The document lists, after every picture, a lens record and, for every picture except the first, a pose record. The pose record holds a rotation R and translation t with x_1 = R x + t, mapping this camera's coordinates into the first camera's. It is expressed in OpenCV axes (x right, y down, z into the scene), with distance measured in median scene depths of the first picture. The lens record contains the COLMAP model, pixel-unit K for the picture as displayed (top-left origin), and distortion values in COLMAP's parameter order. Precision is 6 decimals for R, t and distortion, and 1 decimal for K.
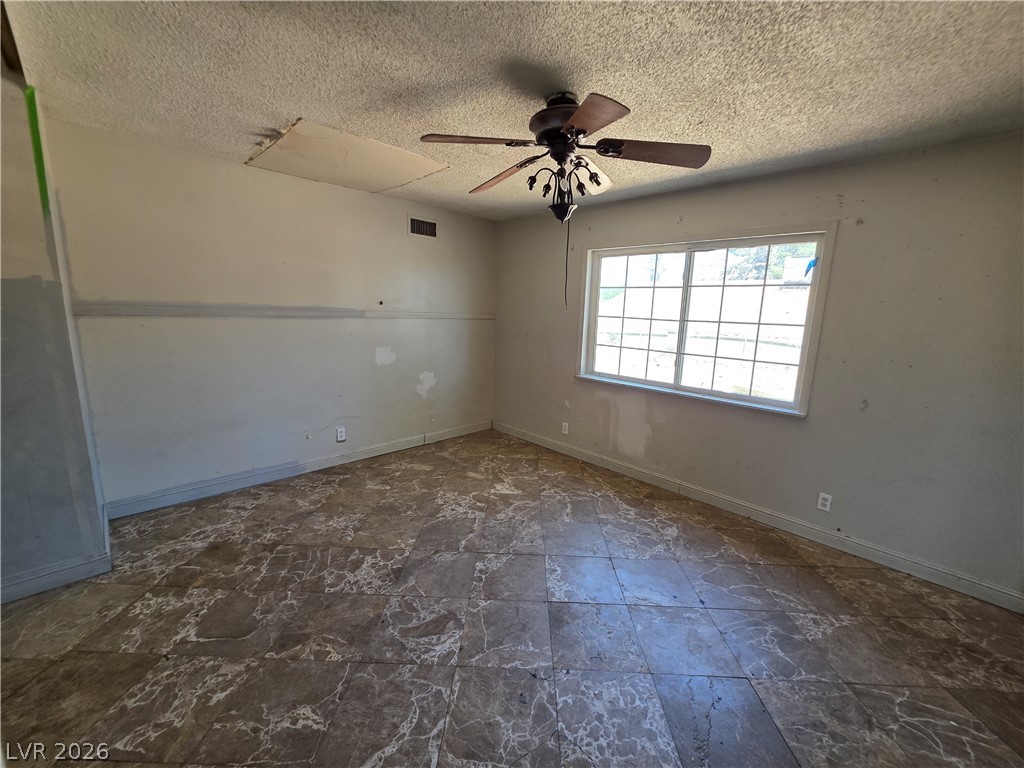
lens RADIAL K [[410.7, 0, 514.5], [0, 410.7, 389.0], [0, 0, 1]] dist [0.001607, 0.000442]
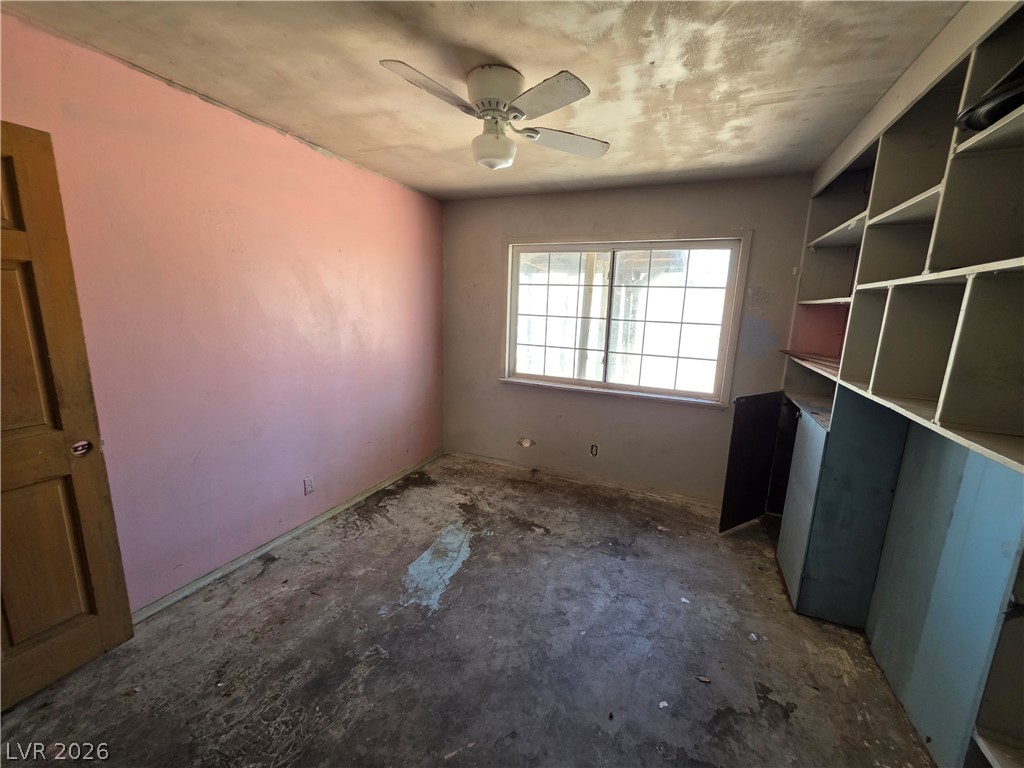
lens RADIAL K [[410.7, 0, 514.4], [0, 410.7, 383.7], [0, 0, 1]] dist [0.001607, 0.000442]
pose [[0.928371, -0.064867, 0.365951, -0.183041], [0.063531, 0.997856, 0.015707, -0.038404], [-0.366185, 0.008668, 0.930502, 0.142757]]
